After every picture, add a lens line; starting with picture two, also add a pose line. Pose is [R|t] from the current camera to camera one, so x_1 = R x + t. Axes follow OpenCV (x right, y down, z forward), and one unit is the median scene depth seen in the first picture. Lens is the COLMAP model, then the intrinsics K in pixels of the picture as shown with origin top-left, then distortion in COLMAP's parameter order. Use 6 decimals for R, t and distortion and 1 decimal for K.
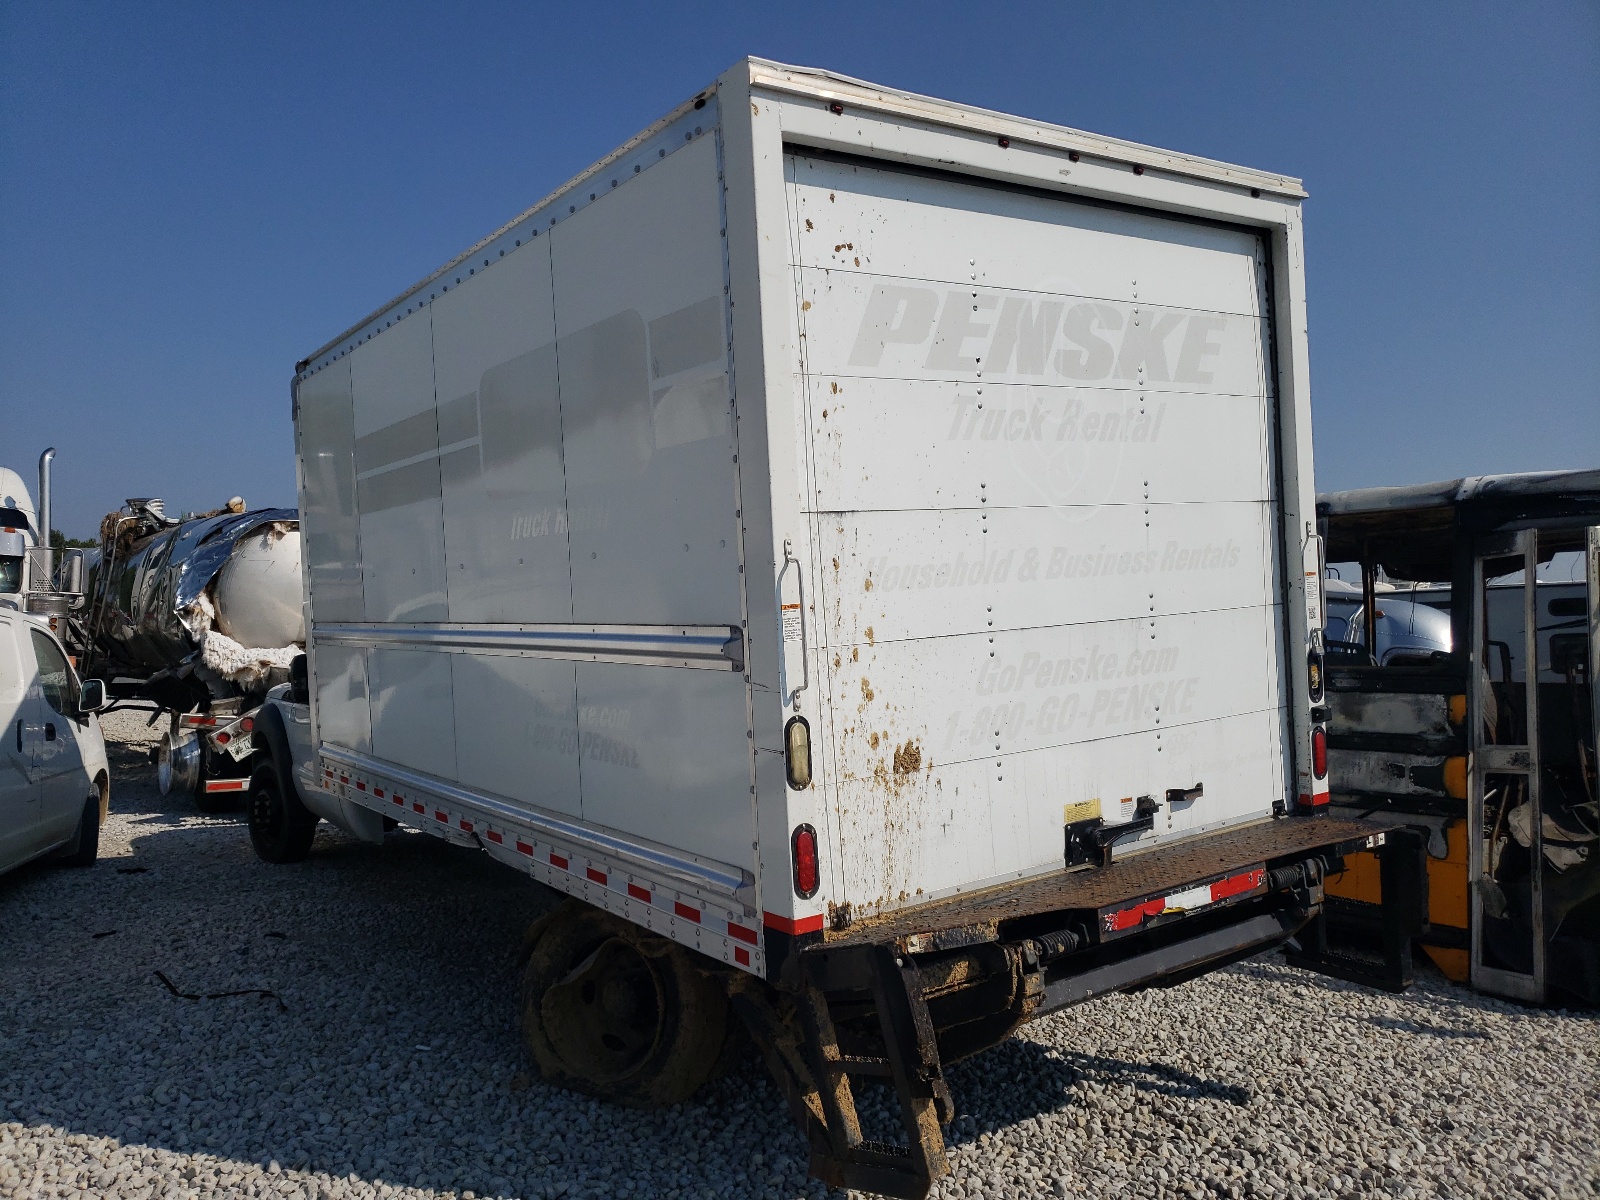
lens RADIAL K [[1261.8, 0, 795.5], [0, 1261.8, 596.2], [0, 0, 1]] dist [0.033947, -0.028343]
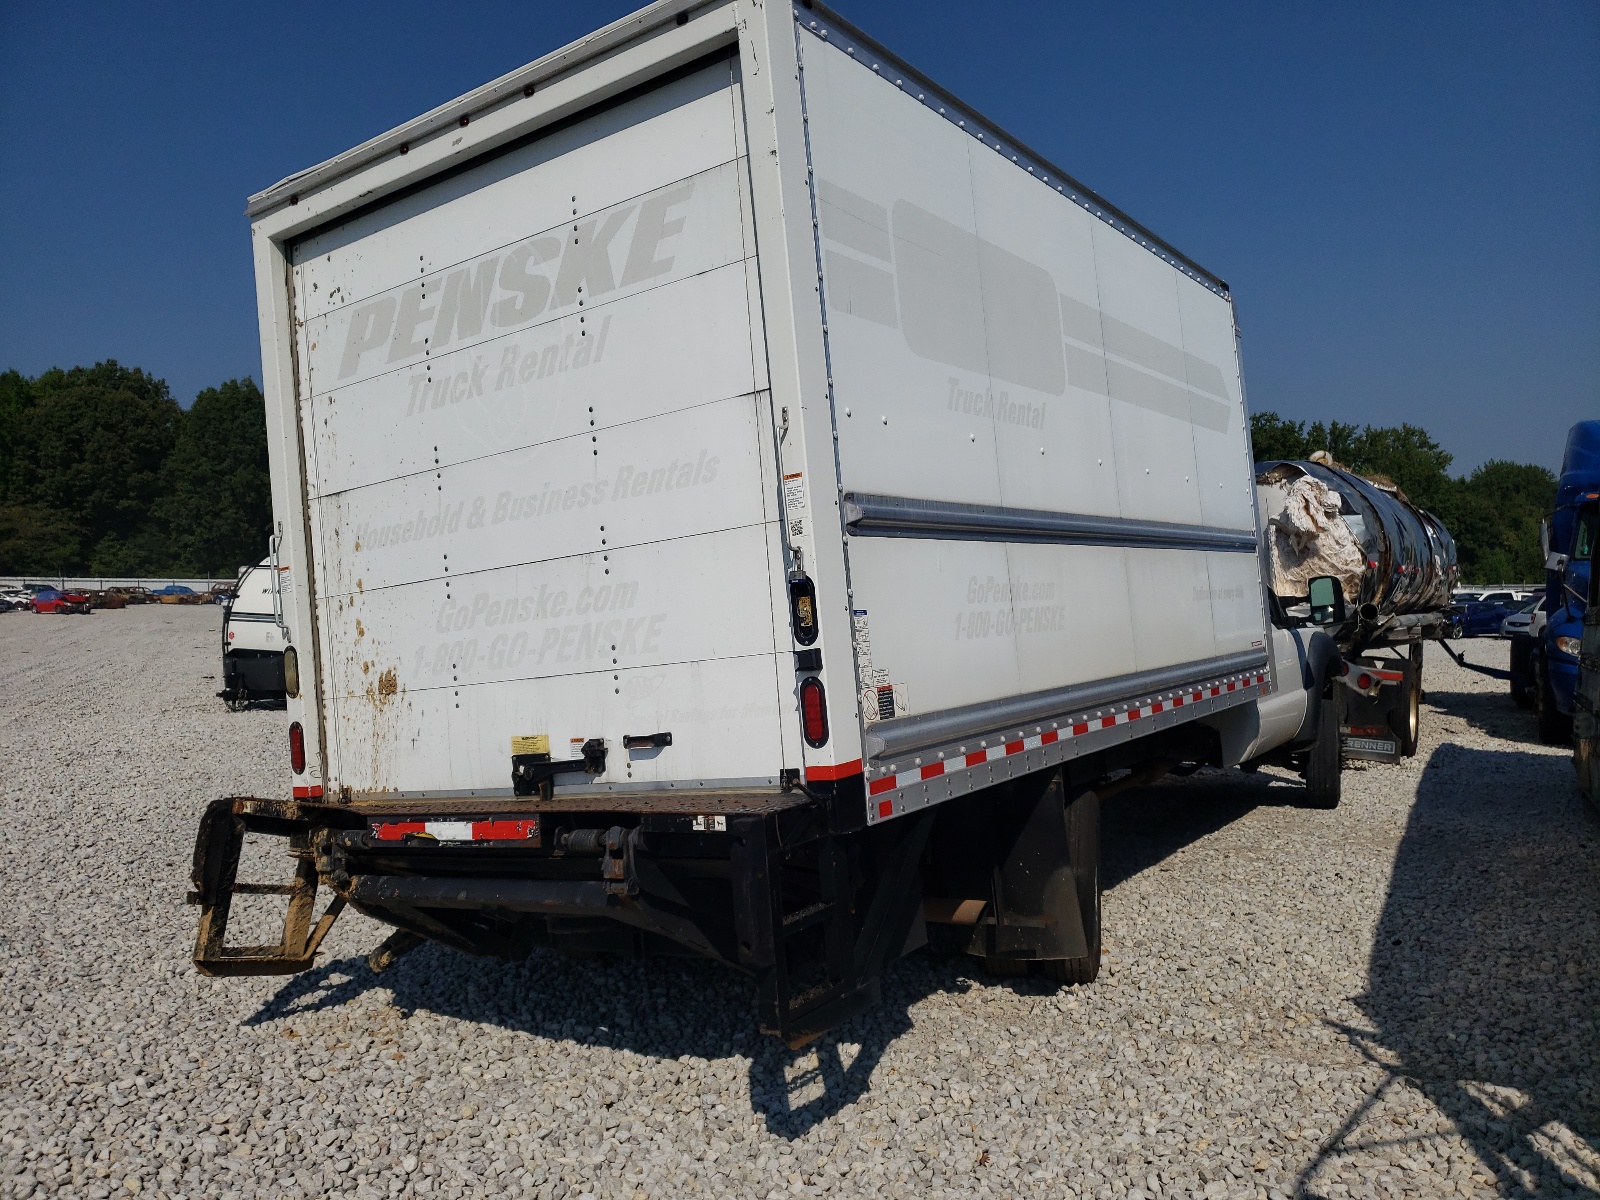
lens RADIAL K [[1261.8, 0, 801.8], [0, 1261.8, 607.8], [0, 0, 1]] dist [0.033947, -0.028343]
pose [[0.386543, -0.014015, -0.922165, 1.280147], [0.066270, 0.997722, 0.012615, 0.060353], [0.919887, -0.065988, 0.386591, 0.820505]]
